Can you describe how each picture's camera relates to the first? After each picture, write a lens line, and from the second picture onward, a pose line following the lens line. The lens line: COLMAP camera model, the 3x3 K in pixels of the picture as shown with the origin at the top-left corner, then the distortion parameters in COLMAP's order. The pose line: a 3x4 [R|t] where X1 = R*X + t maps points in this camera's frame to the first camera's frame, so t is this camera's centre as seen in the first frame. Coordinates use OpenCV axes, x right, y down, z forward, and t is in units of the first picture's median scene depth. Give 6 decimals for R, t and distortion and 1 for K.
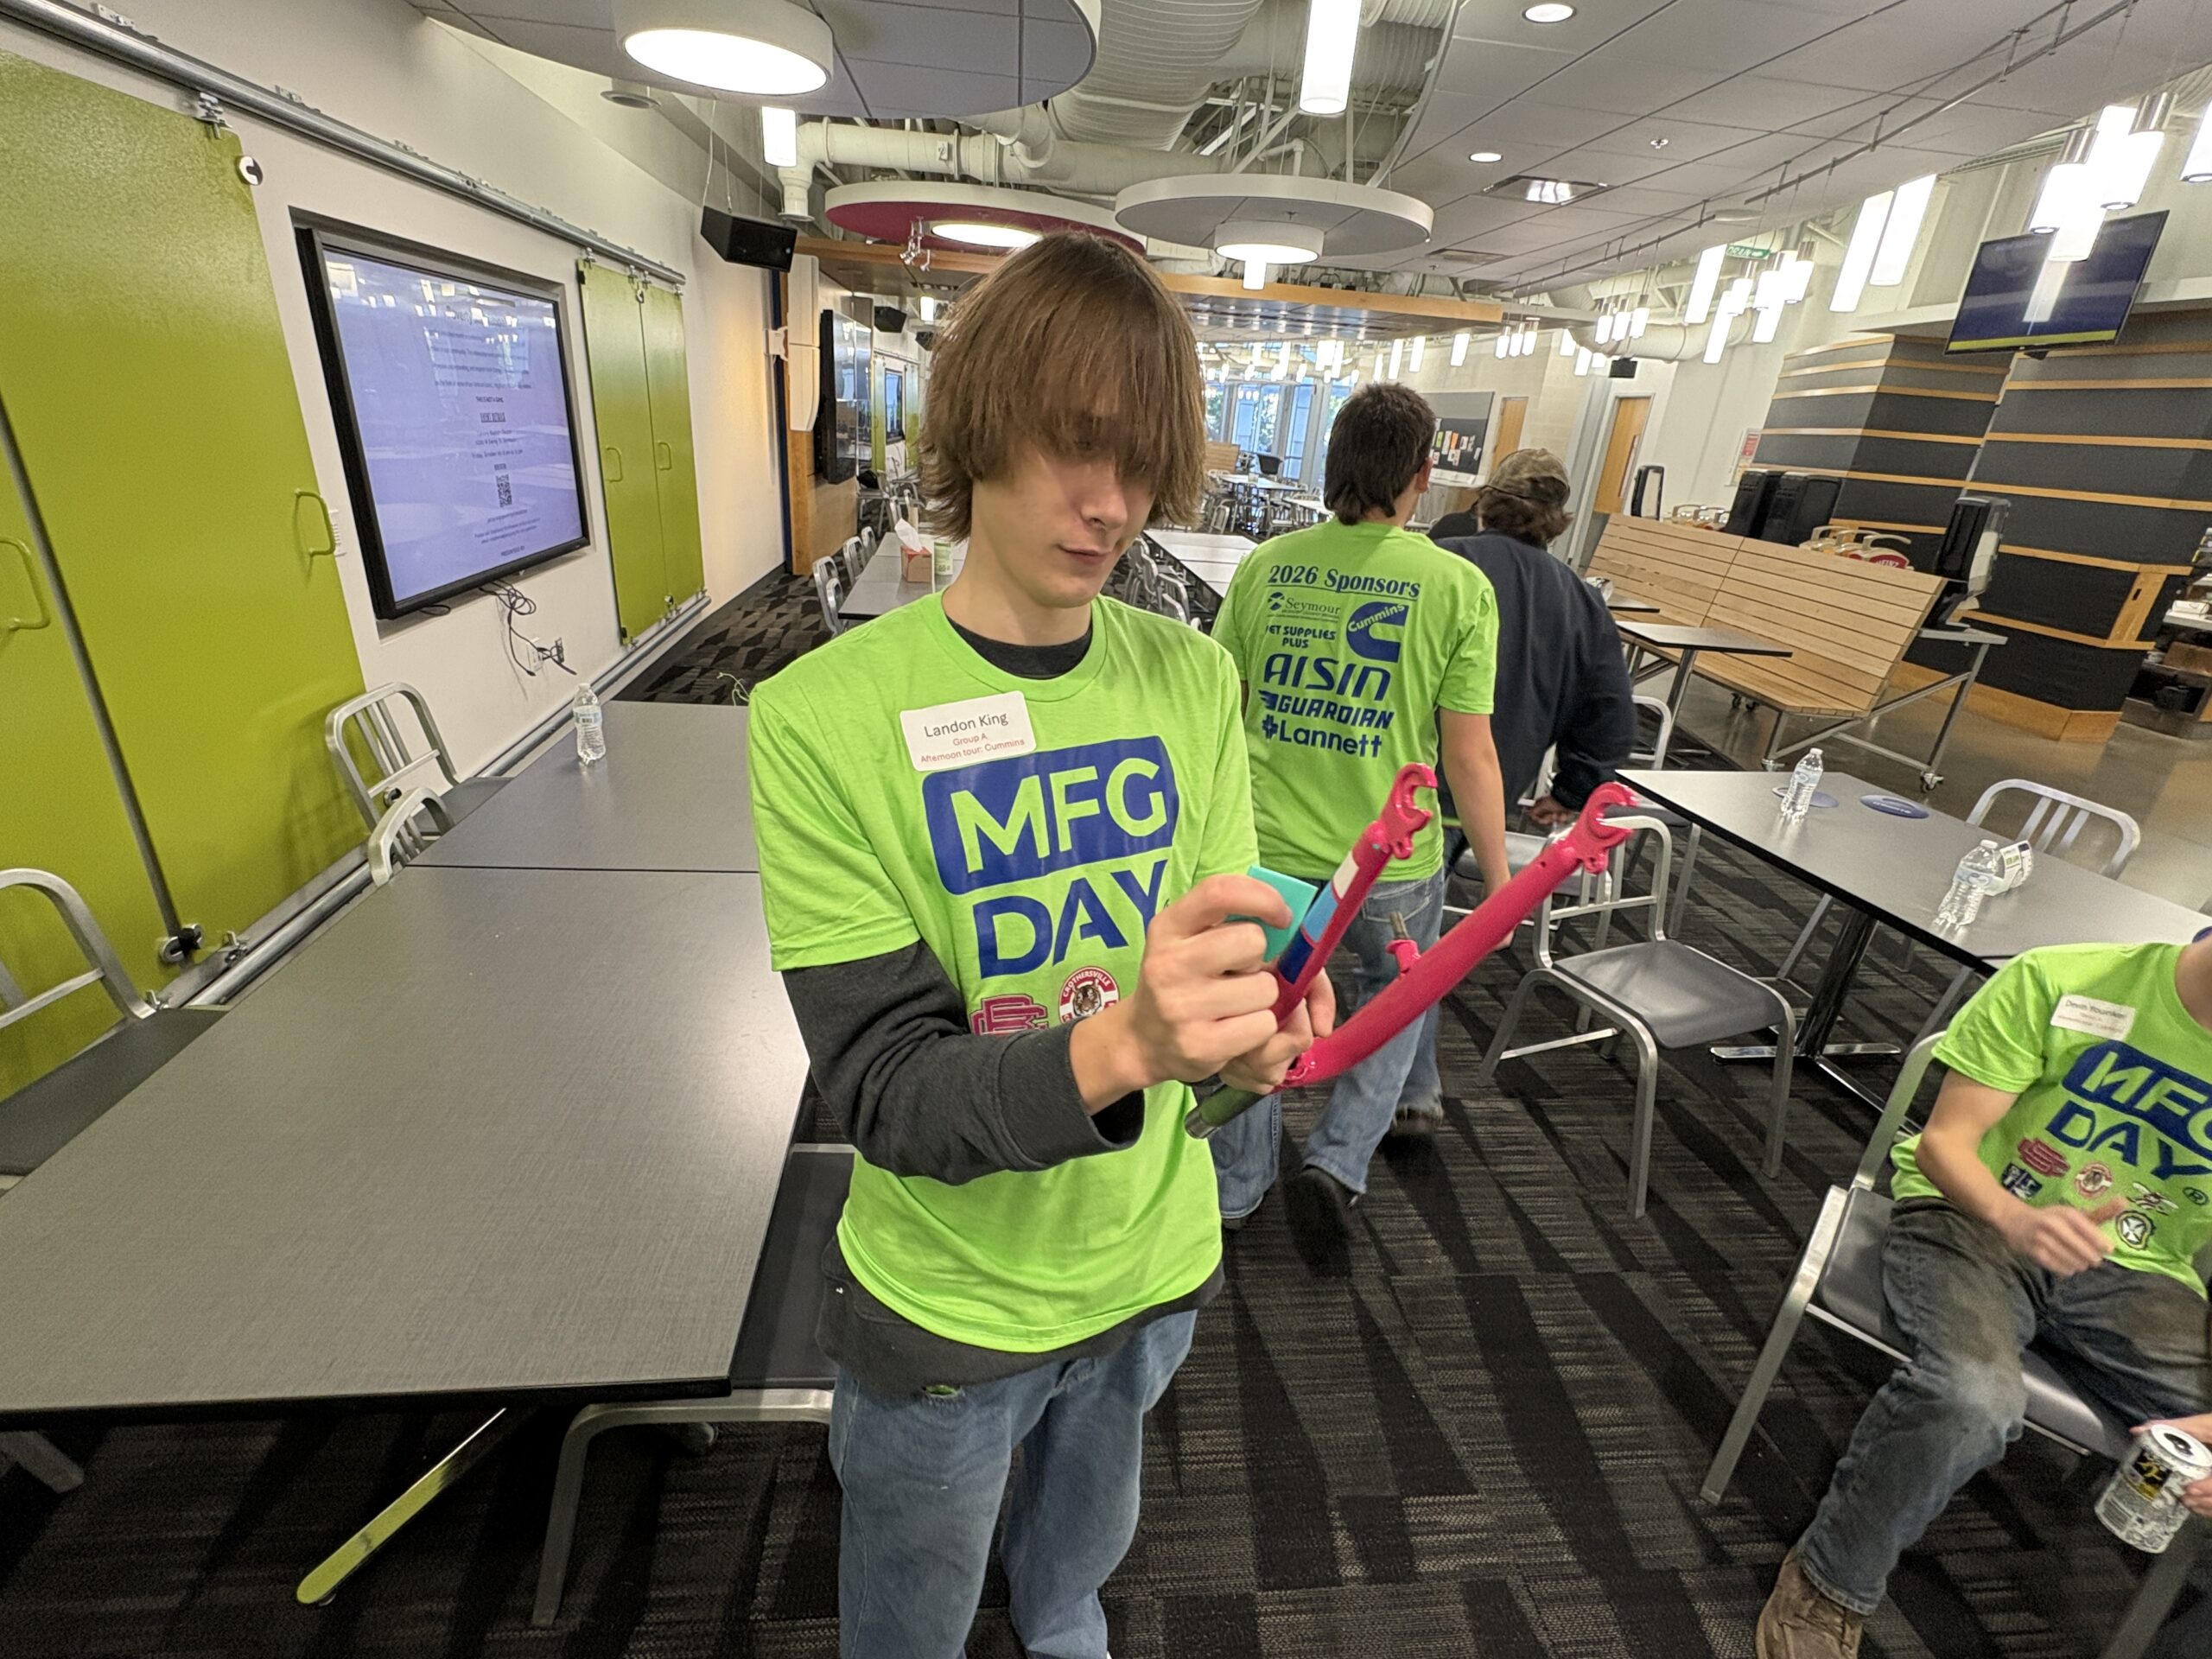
lens RADIAL K [[994.9, 0, 1106.0], [0, 994.9, 829.5], [0, 0, 1]] dist [0.026466, -0.000145]
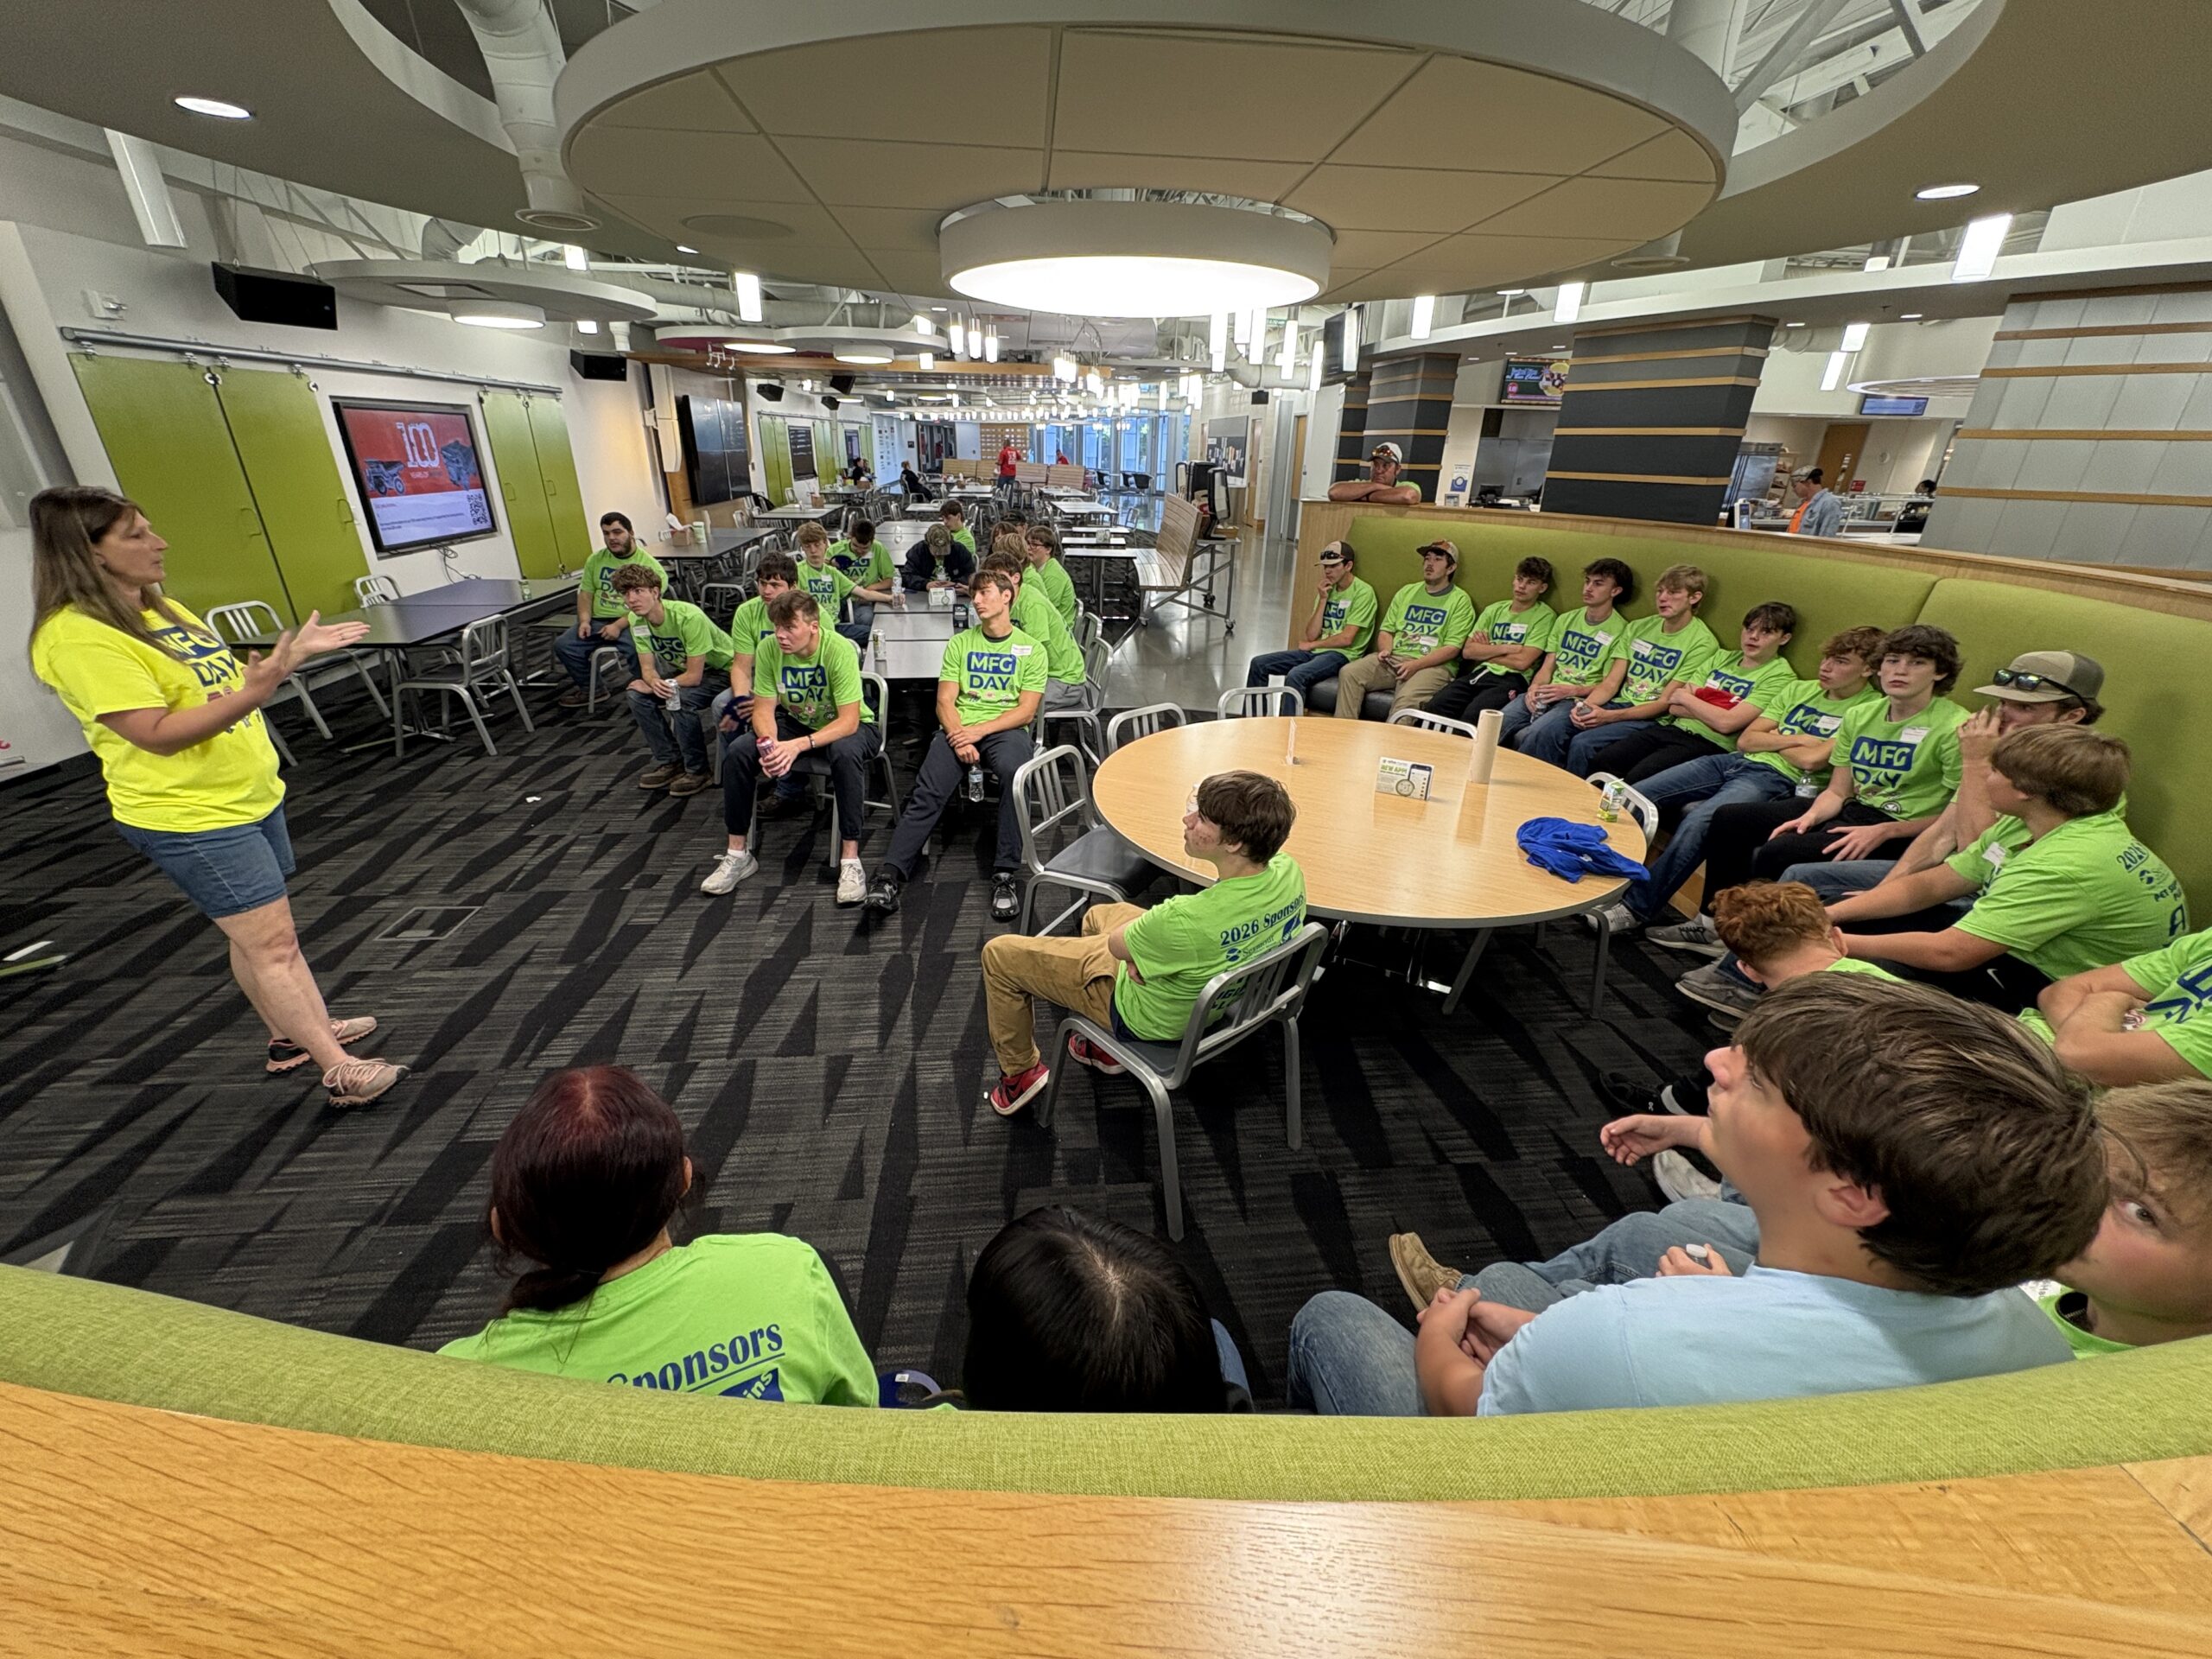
lens RADIAL K [[879.6, 0, 1106.0], [0, 879.6, 829.5], [0, 0, 1]] dist [0.000254, 0.000079]
pose [[0.998262, -0.057033, -0.014809, 0.531040], [0.057230, 0.998273, 0.013223, 0.274541], [0.014030, -0.014048, 0.999803, -0.572458]]
